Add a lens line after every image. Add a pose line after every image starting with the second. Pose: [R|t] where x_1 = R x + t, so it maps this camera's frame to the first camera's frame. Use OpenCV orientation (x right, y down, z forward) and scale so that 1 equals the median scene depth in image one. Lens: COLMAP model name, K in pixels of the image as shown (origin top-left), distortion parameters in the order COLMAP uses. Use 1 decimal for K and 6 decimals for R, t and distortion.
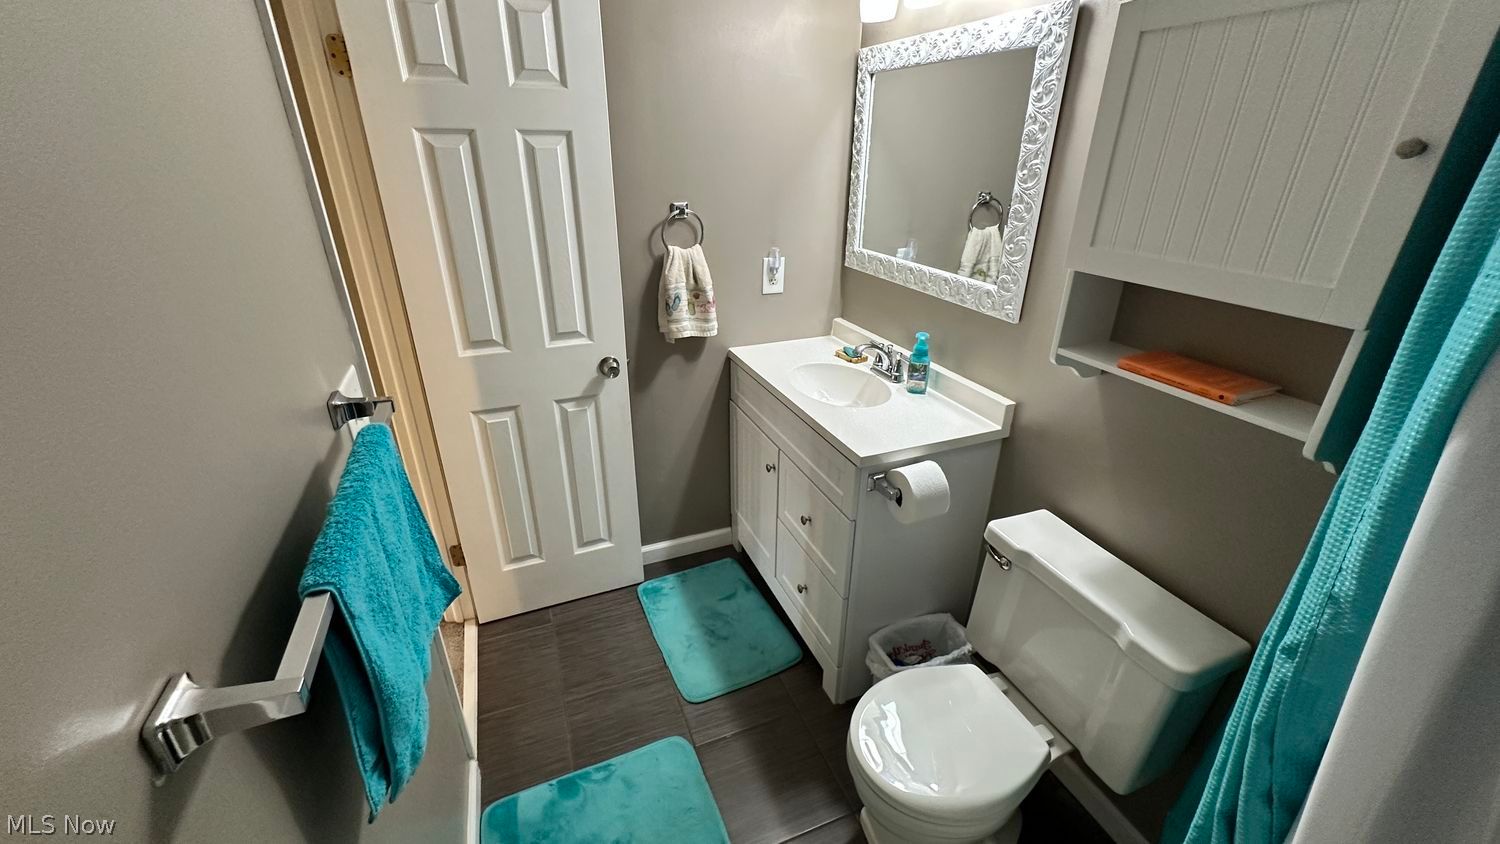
lens RADIAL K [[600.5, 0, 750.0], [0, 600.5, 422.0], [0, 0, 1]] dist [-0.002016, 0.000039]
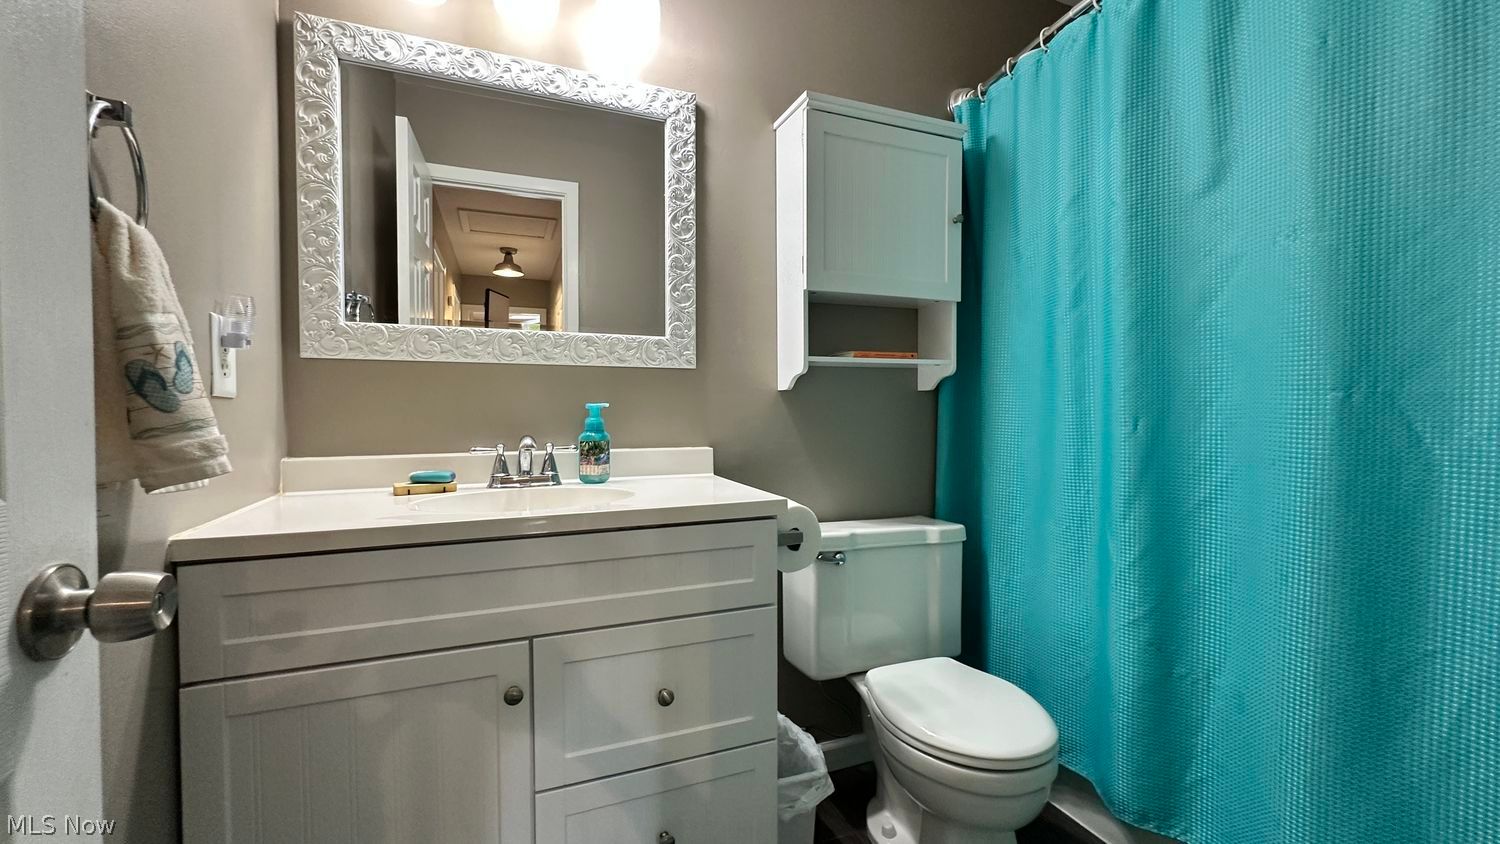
lens RADIAL K [[603.3, 0, 747.1], [0, 603.3, 423.8], [0, 0, 1]] dist [-0.002300, 0.000504]
pose [[0.004854, -0.033570, 0.999425, -0.619308], [0.419769, 0.907186, 0.028433, -0.076476], [-0.907618, 0.419389, 0.018495, 1.016692]]
